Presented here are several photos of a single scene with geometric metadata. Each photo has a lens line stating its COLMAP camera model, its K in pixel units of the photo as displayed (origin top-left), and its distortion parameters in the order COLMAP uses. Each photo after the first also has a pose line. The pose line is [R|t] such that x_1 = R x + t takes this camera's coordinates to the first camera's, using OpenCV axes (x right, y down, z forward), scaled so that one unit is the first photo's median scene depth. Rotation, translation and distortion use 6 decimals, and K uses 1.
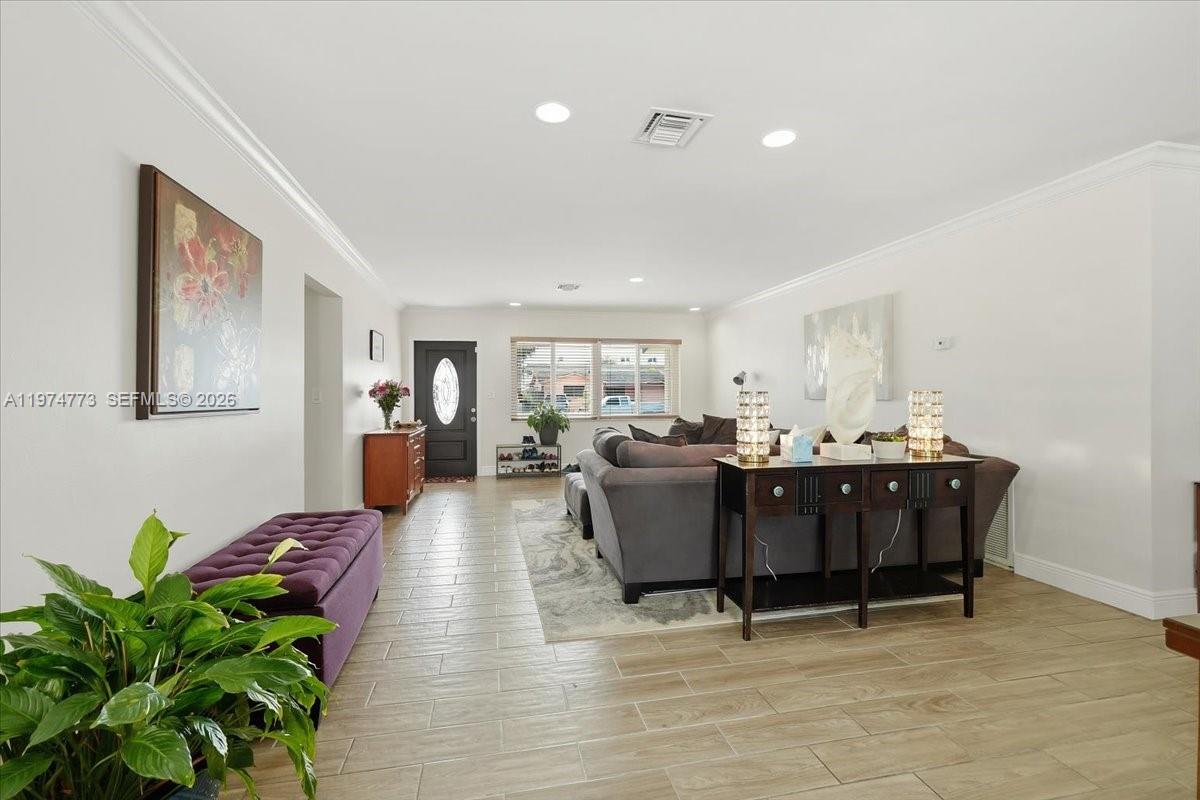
lens RADIAL K [[521.7, 0, 607.2], [0, 521.7, 393.9], [0, 0, 1]] dist [0.000146, 0.000610]
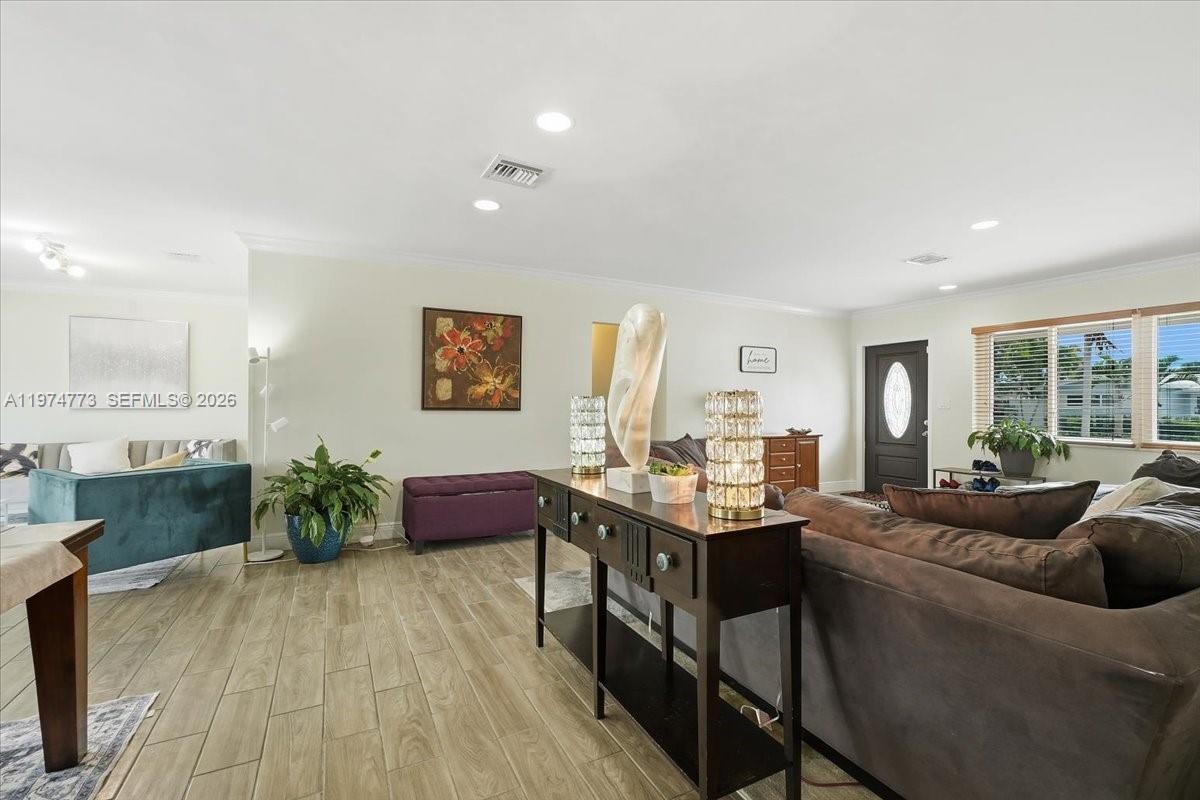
lens RADIAL K [[529.4, 0, 600.0], [0, 529.4, 400.0], [0, 0, 1]] dist [-0.000170, 0.000128]
pose [[0.246539, -0.003170, -0.969128, 0.606357], [-0.006344, 0.999968, -0.004884, 0.003902], [0.969112, 0.007352, 0.246511, 0.409263]]
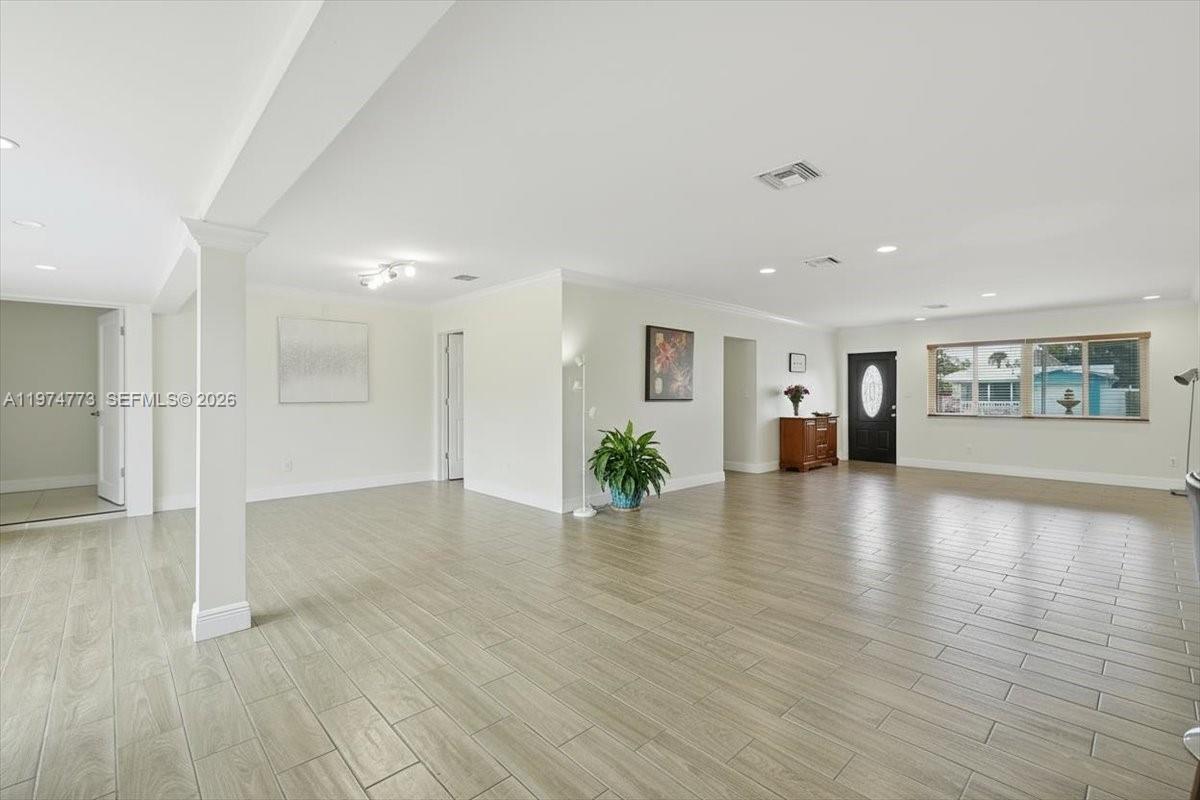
lens RADIAL K [[550.5, 0, 600.0], [0, 550.5, 400.0], [0, 0, 1]] dist [0.000735, 0.000230]
pose [[0.529332, 0.019760, -0.848185, 0.673131], [-0.006578, 0.999794, 0.019186, -0.008030], [0.848389, -0.004576, 0.529353, -0.388324]]
